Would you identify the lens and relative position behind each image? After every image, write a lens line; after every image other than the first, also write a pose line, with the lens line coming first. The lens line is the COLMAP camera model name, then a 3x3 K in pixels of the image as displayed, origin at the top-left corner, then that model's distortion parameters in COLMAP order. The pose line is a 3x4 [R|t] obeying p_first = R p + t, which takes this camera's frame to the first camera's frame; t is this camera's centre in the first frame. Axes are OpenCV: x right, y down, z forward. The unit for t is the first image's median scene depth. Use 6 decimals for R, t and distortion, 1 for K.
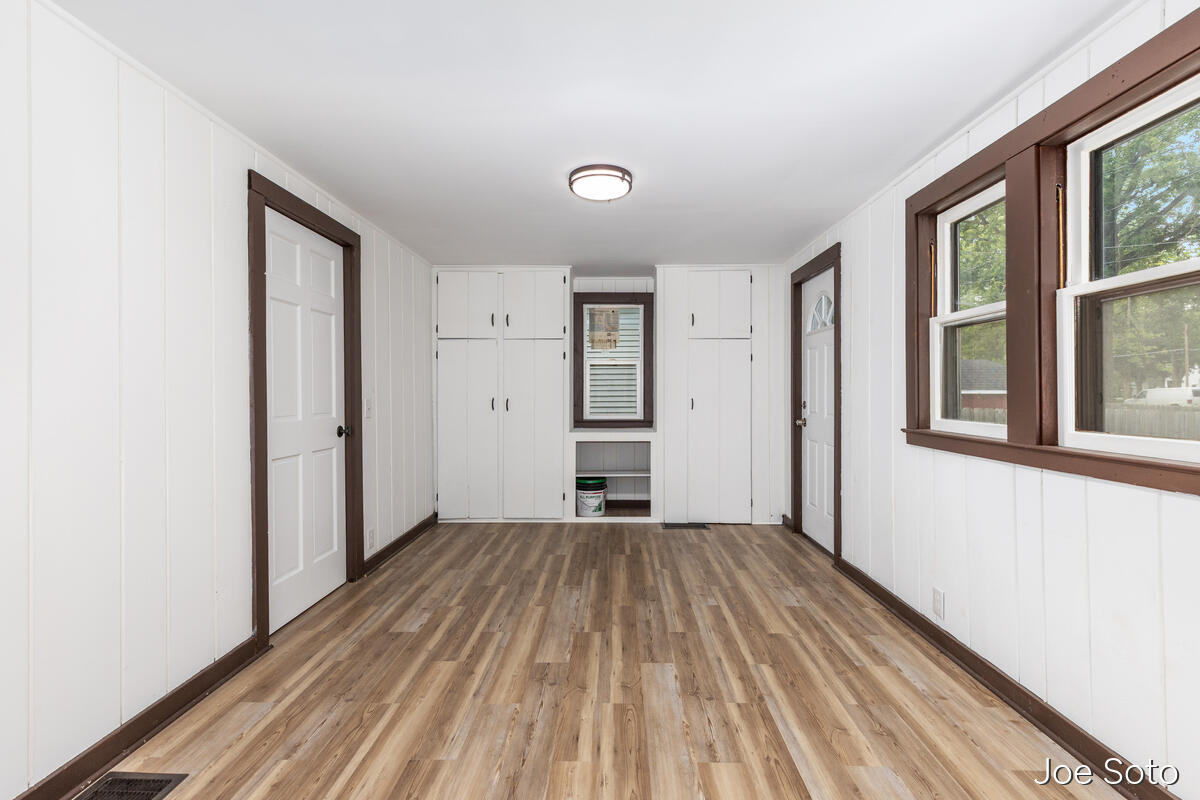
lens RADIAL K [[555.2, 0, 605.6], [0, 555.2, 397.3], [0, 0, 1]] dist [0.013679, -0.001487]
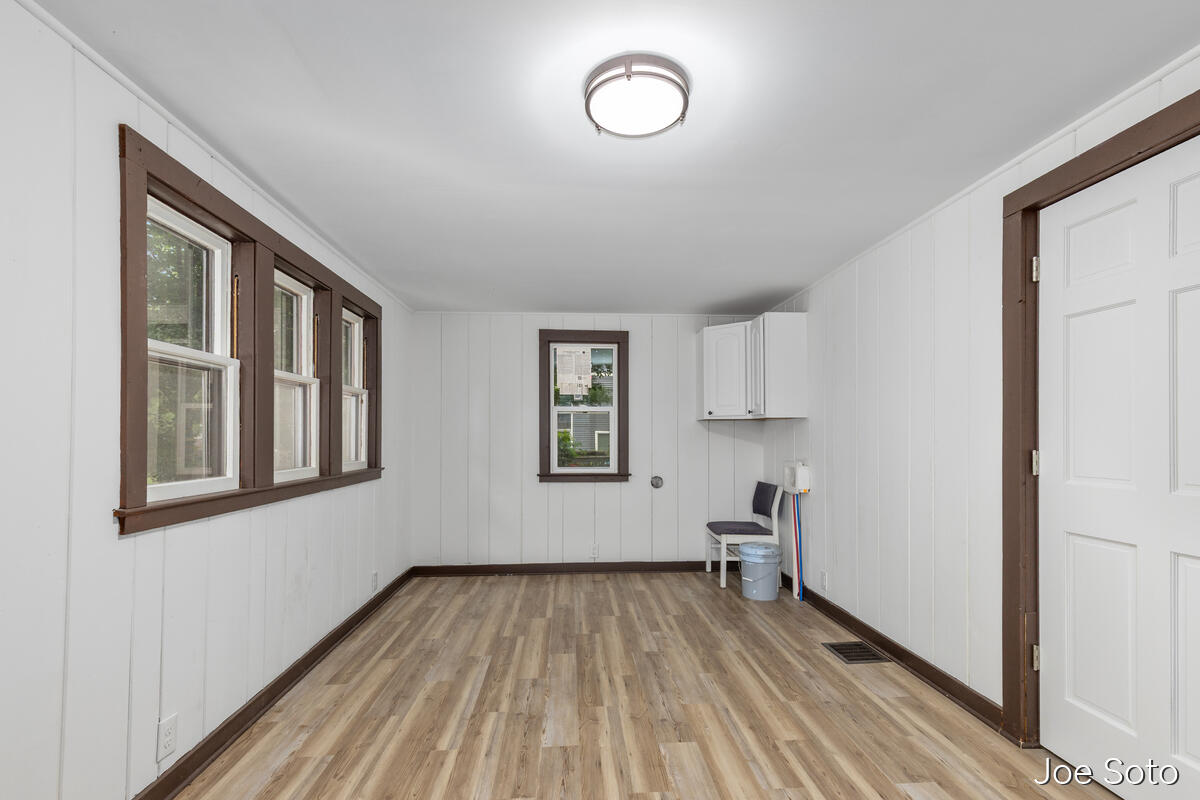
lens RADIAL K [[550.0, 0, 607.4], [0, 550.0, 417.7], [0, 0, 1]] dist [0.016497, -0.001059]
pose [[-0.995843, 0.003918, -0.091006, 0.107620], [0.006093, 0.999702, -0.023634, -0.033345], [0.090887, -0.024091, -0.995570, 2.124605]]
